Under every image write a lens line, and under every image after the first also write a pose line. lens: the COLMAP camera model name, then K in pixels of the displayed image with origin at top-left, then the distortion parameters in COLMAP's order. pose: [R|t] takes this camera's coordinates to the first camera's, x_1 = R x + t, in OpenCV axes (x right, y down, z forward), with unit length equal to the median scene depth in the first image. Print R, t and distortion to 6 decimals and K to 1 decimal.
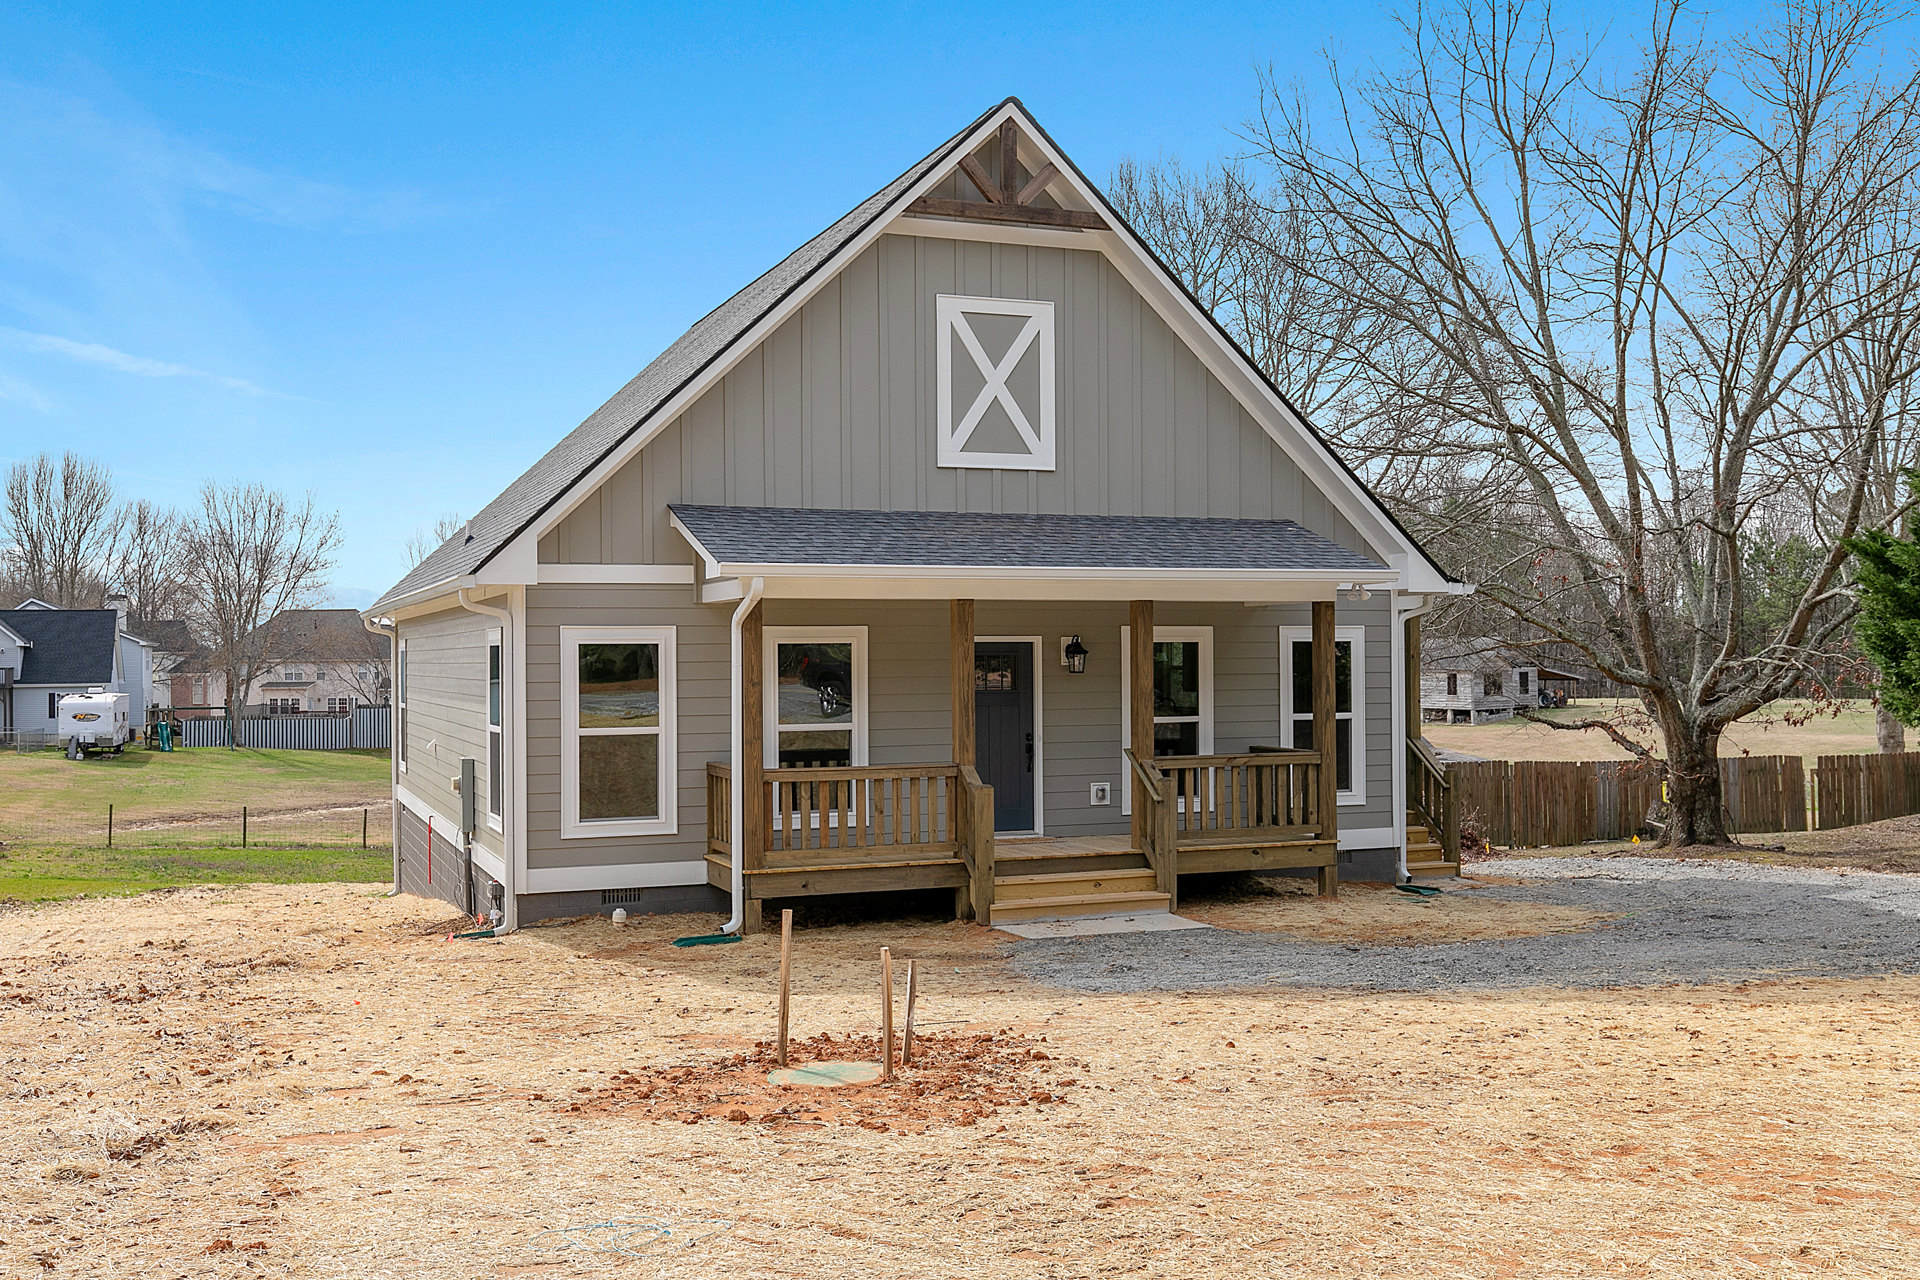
lens RADIAL K [[1832.6, 0, 972.0], [0, 1832.6, 634.4], [0, 0, 1]] dist [0.023512, 0.000000]
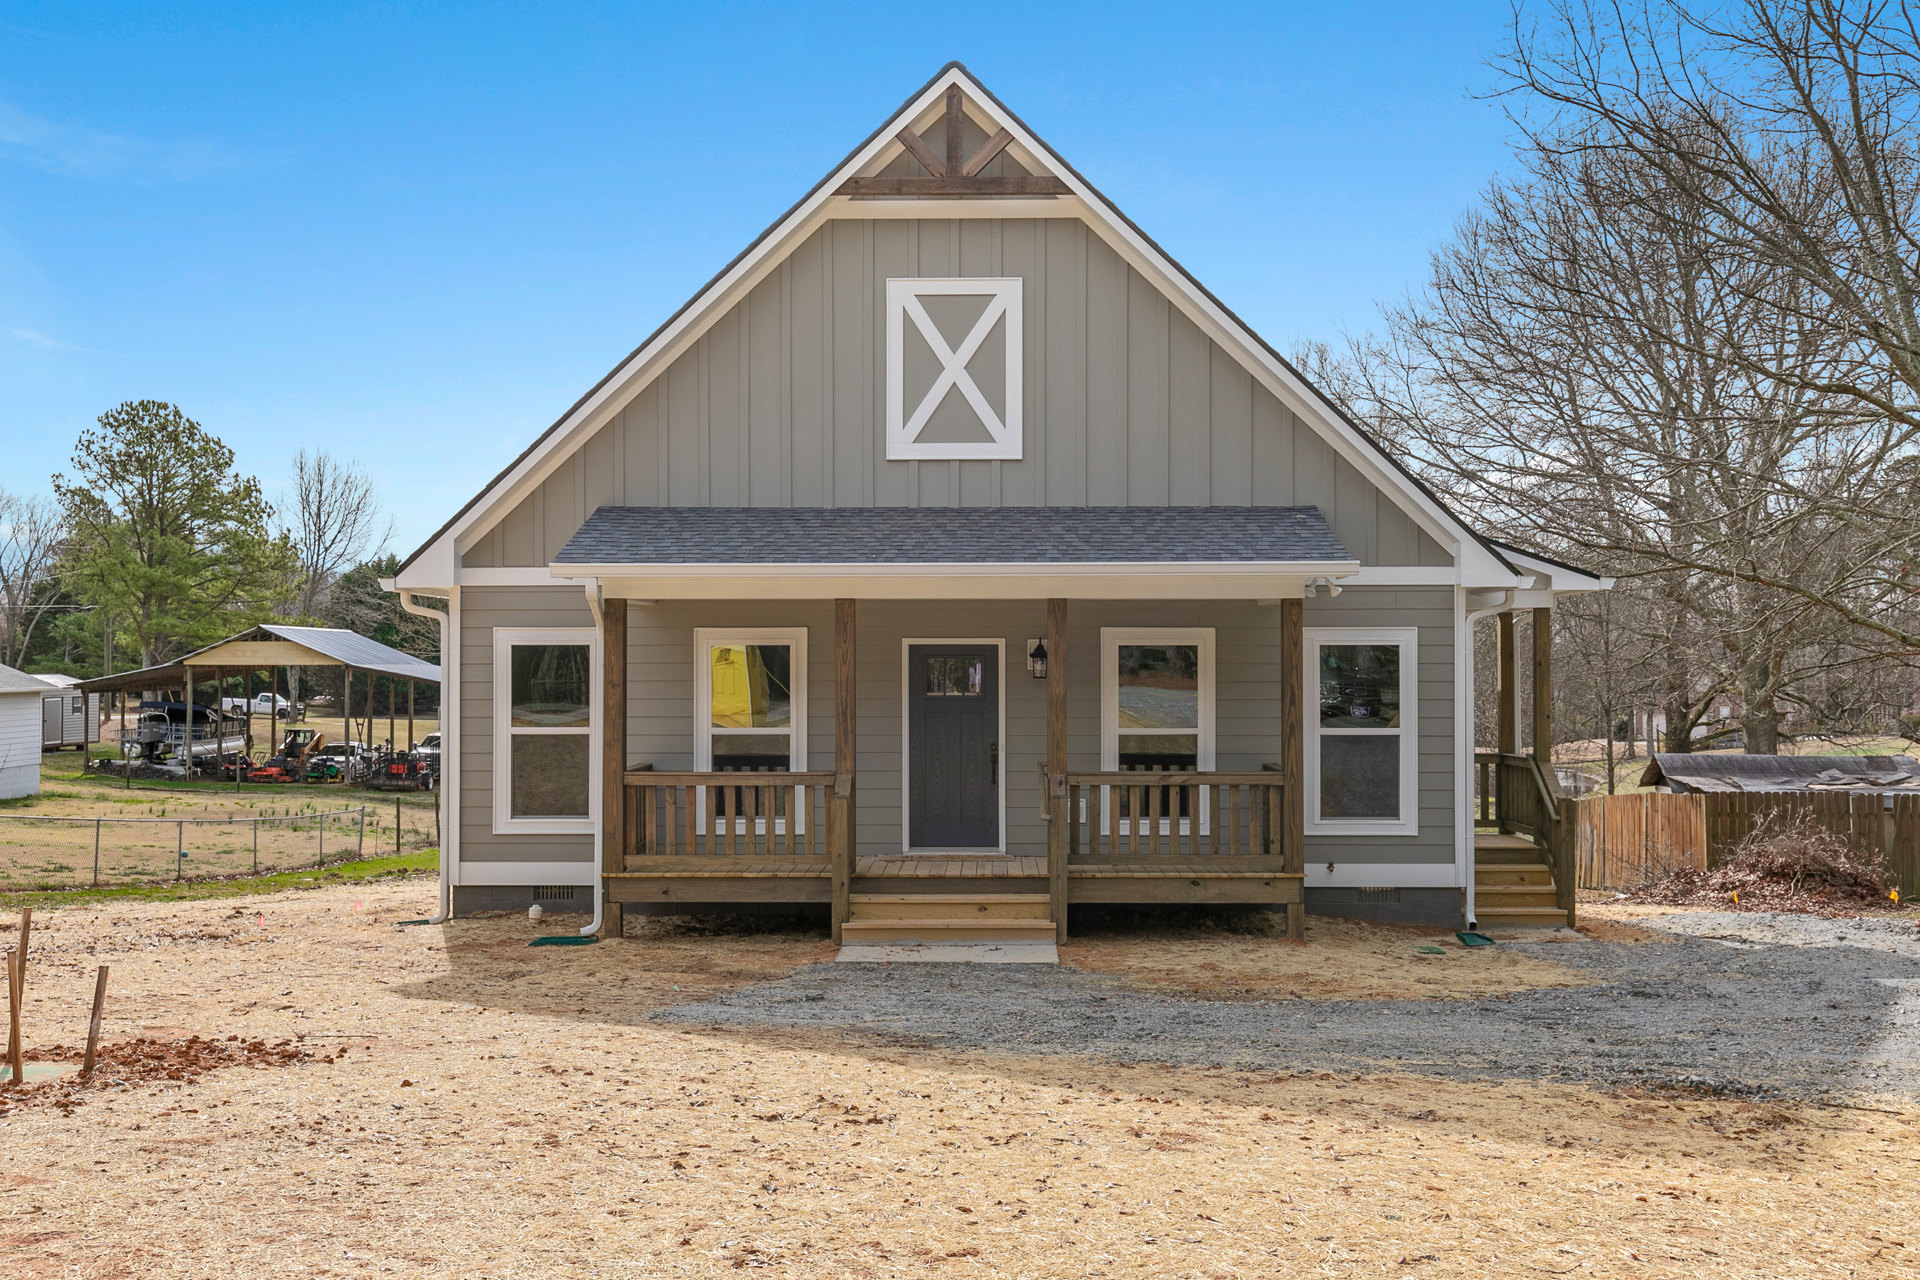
lens RADIAL K [[1832.6, 0, 962.0], [0, 1832.6, 643.8], [0, 0, 1]] dist [0.023512, 0.000000]
pose [[0.921900, 0.003603, -0.387411, 0.386421], [-0.001478, 0.999982, 0.005785, -0.001746], [0.387425, -0.004761, 0.921889, 0.138113]]
